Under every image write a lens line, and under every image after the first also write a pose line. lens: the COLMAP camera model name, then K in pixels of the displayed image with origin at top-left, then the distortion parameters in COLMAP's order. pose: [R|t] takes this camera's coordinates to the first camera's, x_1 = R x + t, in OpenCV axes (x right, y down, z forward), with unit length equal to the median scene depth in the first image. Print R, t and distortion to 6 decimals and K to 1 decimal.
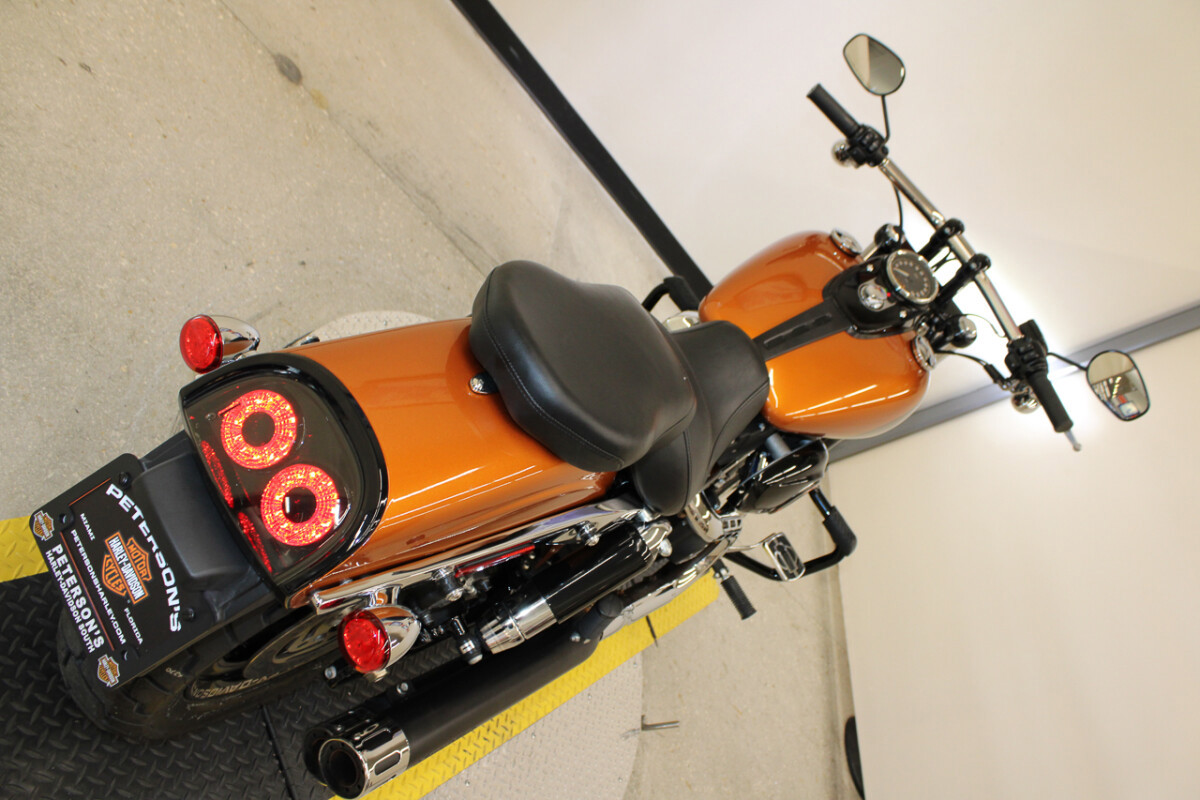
lens RADIAL K [[1000.8, 0, 606.4], [0, 1000.8, 403.3], [0, 0, 1]] dist [-0.162443, 0.133831]
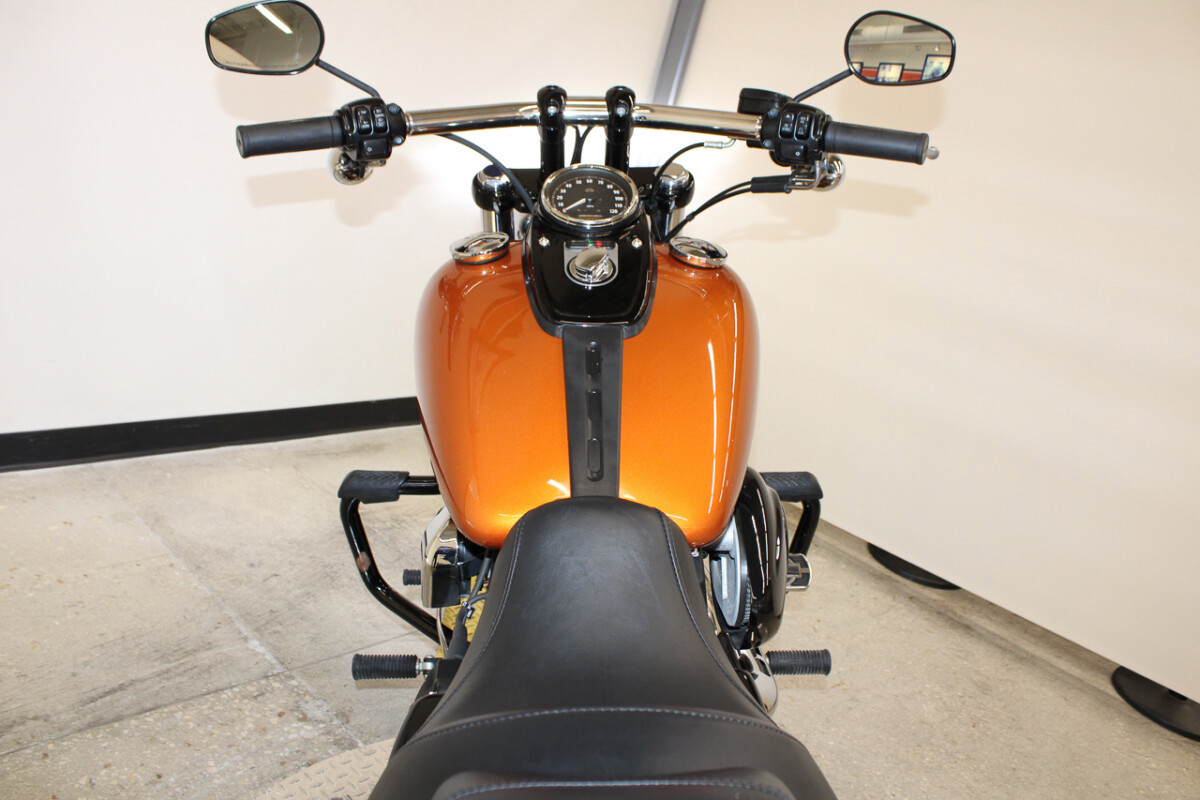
lens RADIAL K [[1000.8, 0, 609.0], [0, 1000.8, 401.2], [0, 0, 1]] dist [-0.162443, 0.133831]
pose [[0.518208, -0.821823, 0.236787, 0.058043], [0.816745, 0.557673, 0.148083, -0.135266], [-0.253748, 0.116657, 0.960210, 0.392834]]
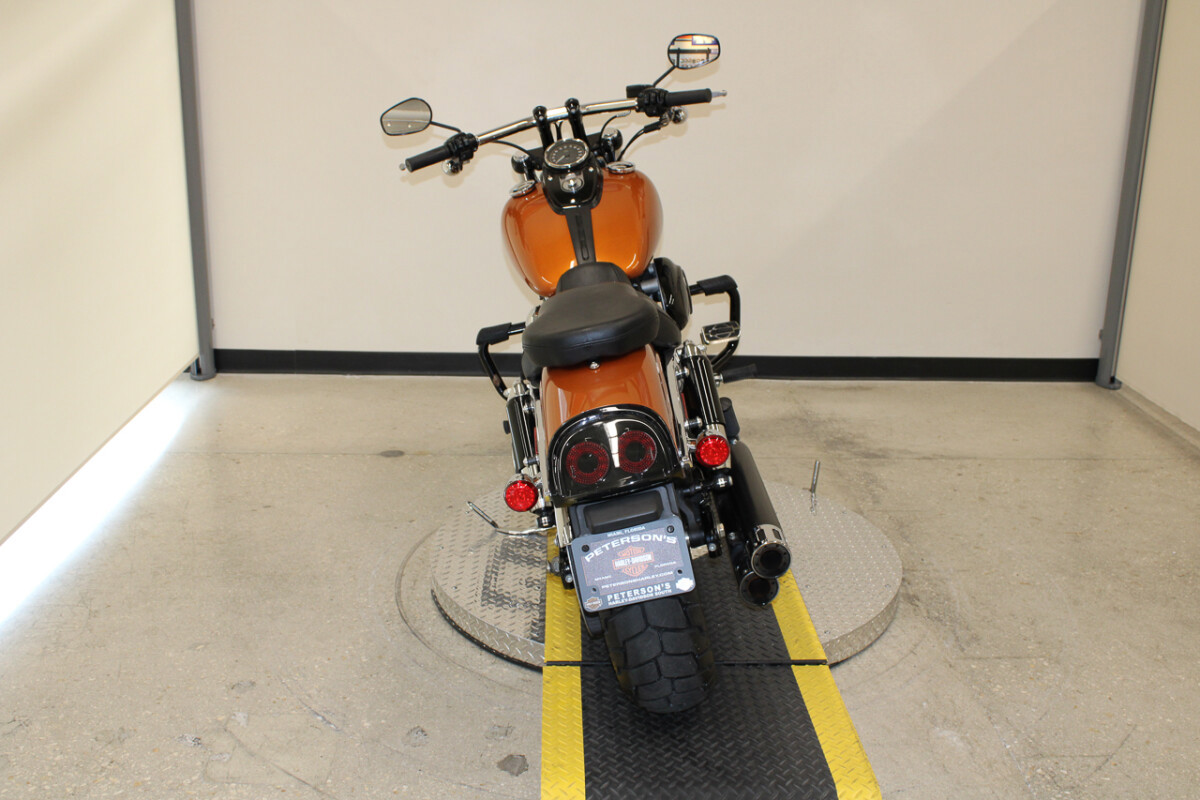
lens RADIAL K [[1233.8, 0, 601.4], [0, 1233.8, 430.1], [0, 0, 1]] dist [-0.070664, 0.000000]
pose [[0.344439, -0.918014, 0.196499, -0.347445], [0.928953, 0.363523, 0.069980, -0.061982], [-0.135675, 0.158435, 0.978003, -0.591448]]
